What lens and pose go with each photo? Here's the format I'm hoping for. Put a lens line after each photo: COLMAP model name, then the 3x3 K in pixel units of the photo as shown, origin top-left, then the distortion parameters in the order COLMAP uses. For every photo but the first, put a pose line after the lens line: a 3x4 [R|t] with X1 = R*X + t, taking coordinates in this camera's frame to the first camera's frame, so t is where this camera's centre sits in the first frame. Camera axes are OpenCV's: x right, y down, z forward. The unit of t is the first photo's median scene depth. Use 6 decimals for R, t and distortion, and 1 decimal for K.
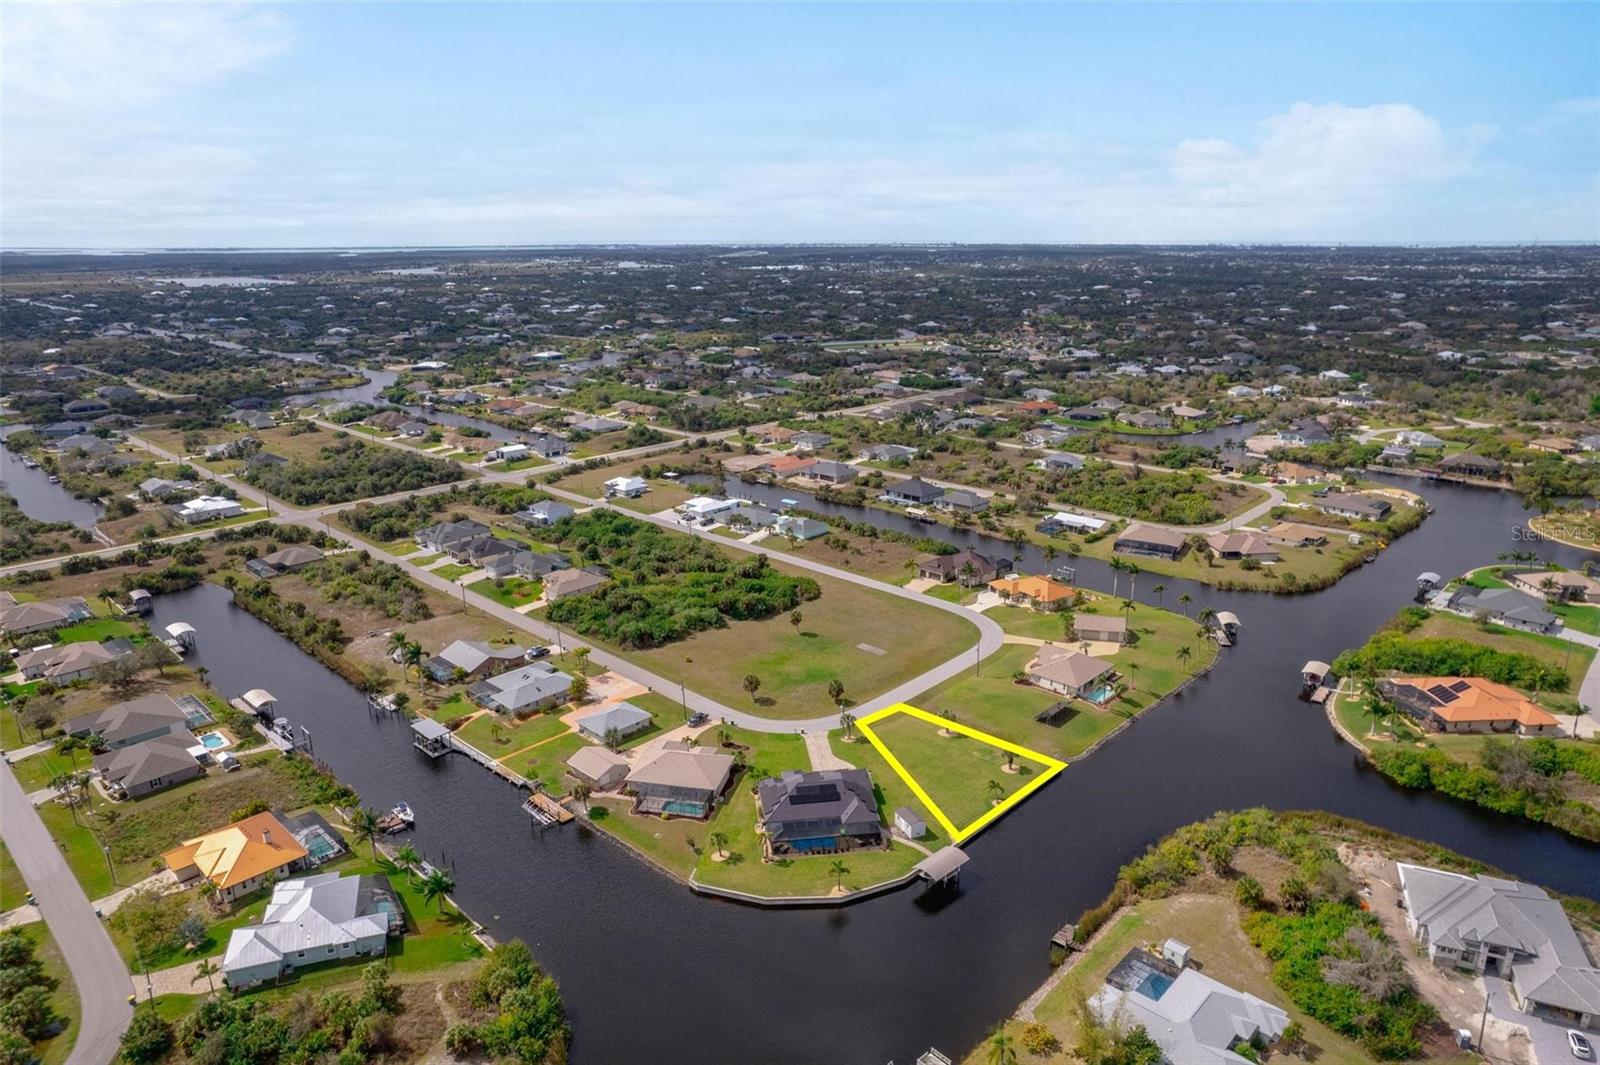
lens RADIAL K [[1028.4, 0, 806.5], [0, 1028.4, 523.0], [0, 0, 1]] dist [-0.070750, 0.068330]
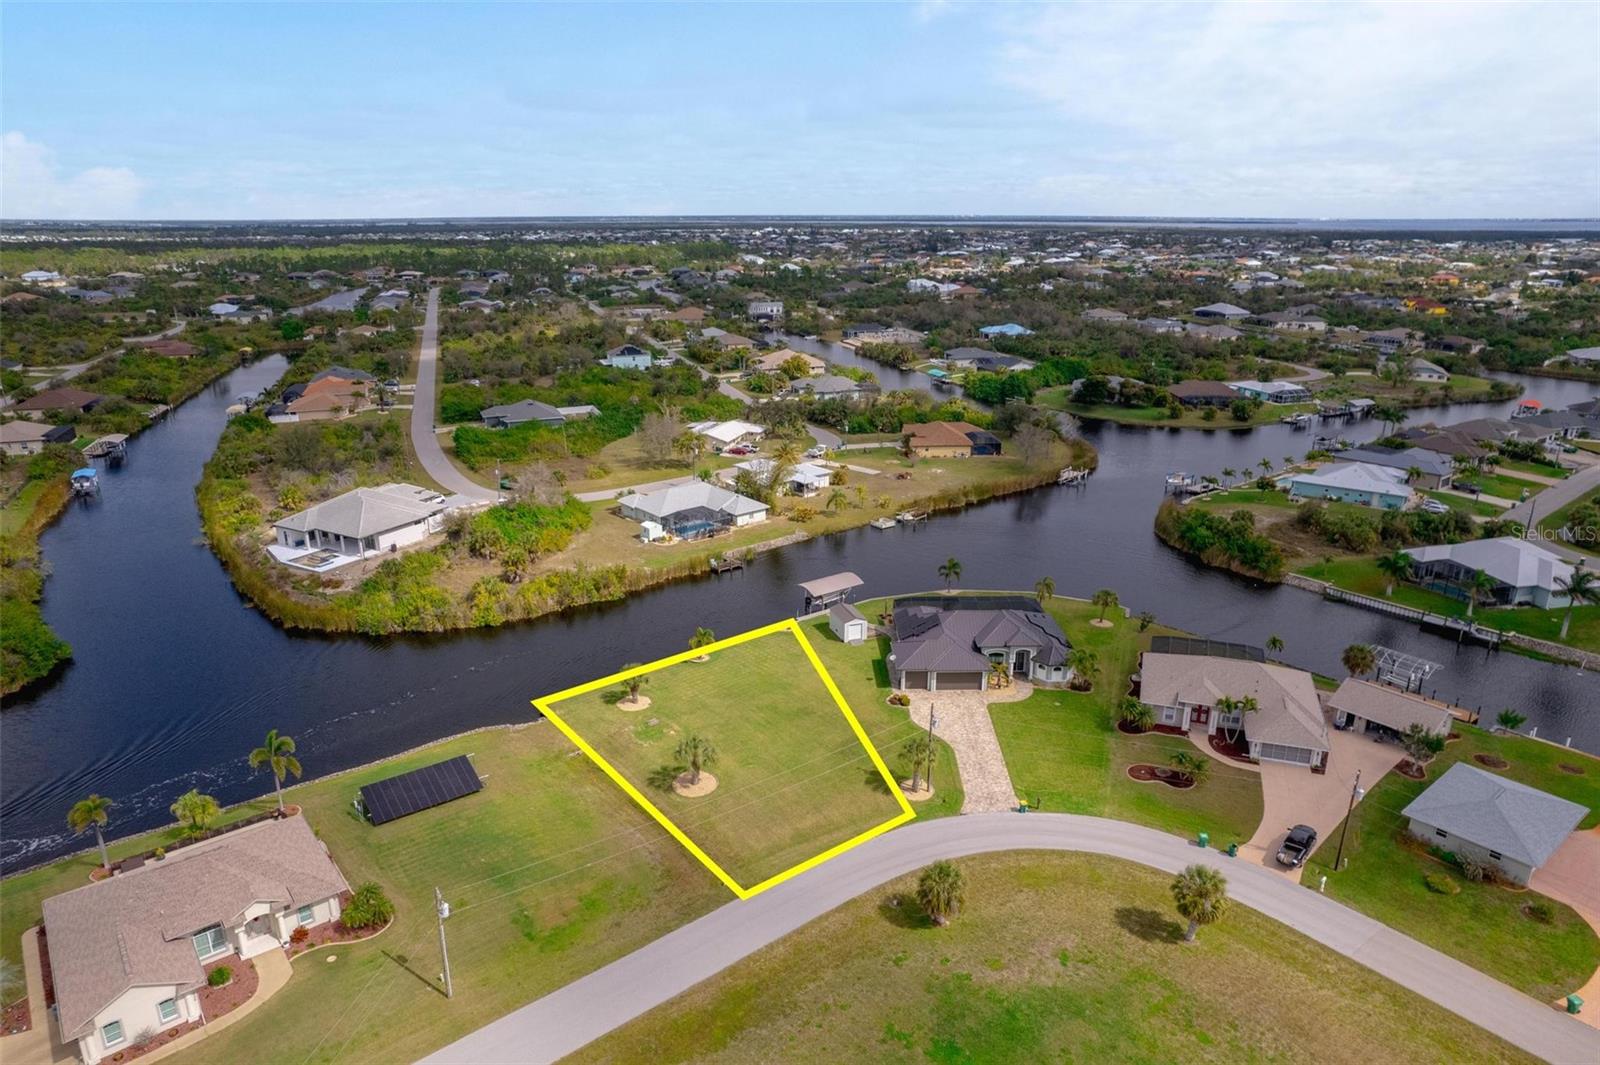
lens RADIAL K [[1028.4, 0, 808.0], [0, 1028.4, 536.0], [0, 0, 1]] dist [-0.070750, 0.068330]
pose [[-0.992746, -0.030941, 0.116177, 0.032736], [0.038297, 0.834595, 0.549531, -0.108999], [-0.113964, 0.549995, -0.827356, 1.079293]]
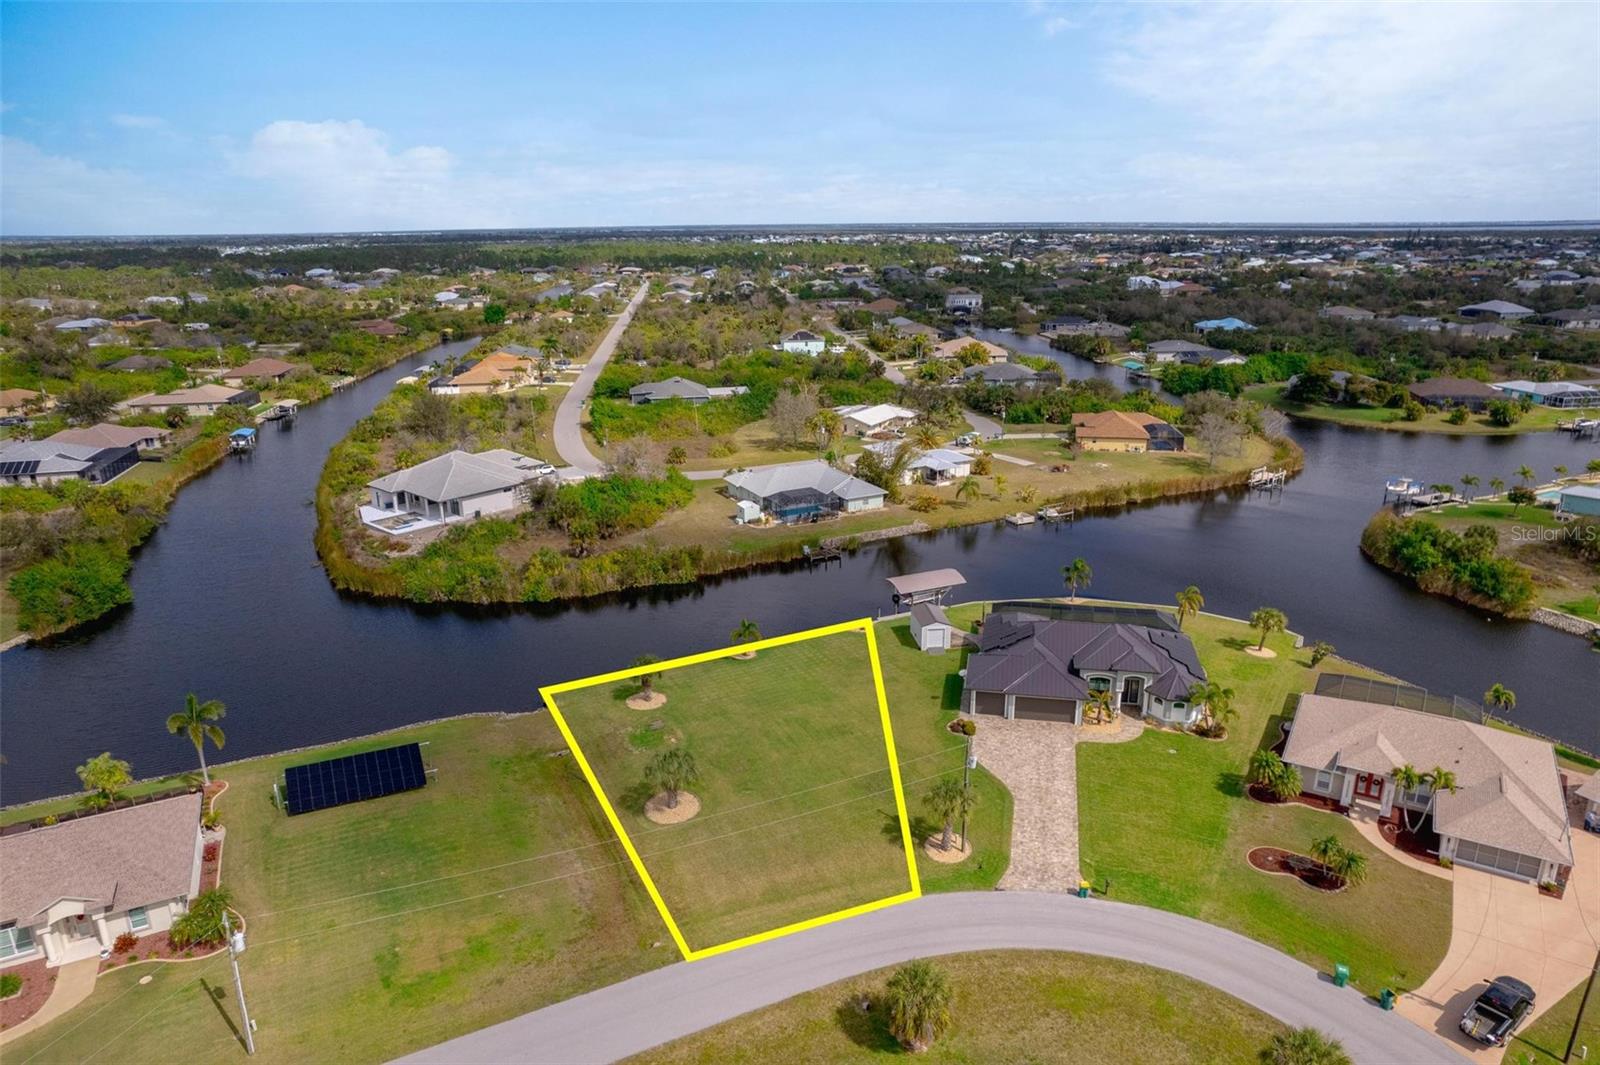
lens RADIAL K [[1028.4, 0, 808.0], [0, 1028.4, 534.9], [0, 0, 1]] dist [-0.070750, 0.068330]
pose [[-0.942873, -0.084549, 0.322245, -0.012797], [0.104566, 0.843275, 0.527212, -0.051061], [-0.316317, 0.530790, -0.786261, 1.005591]]
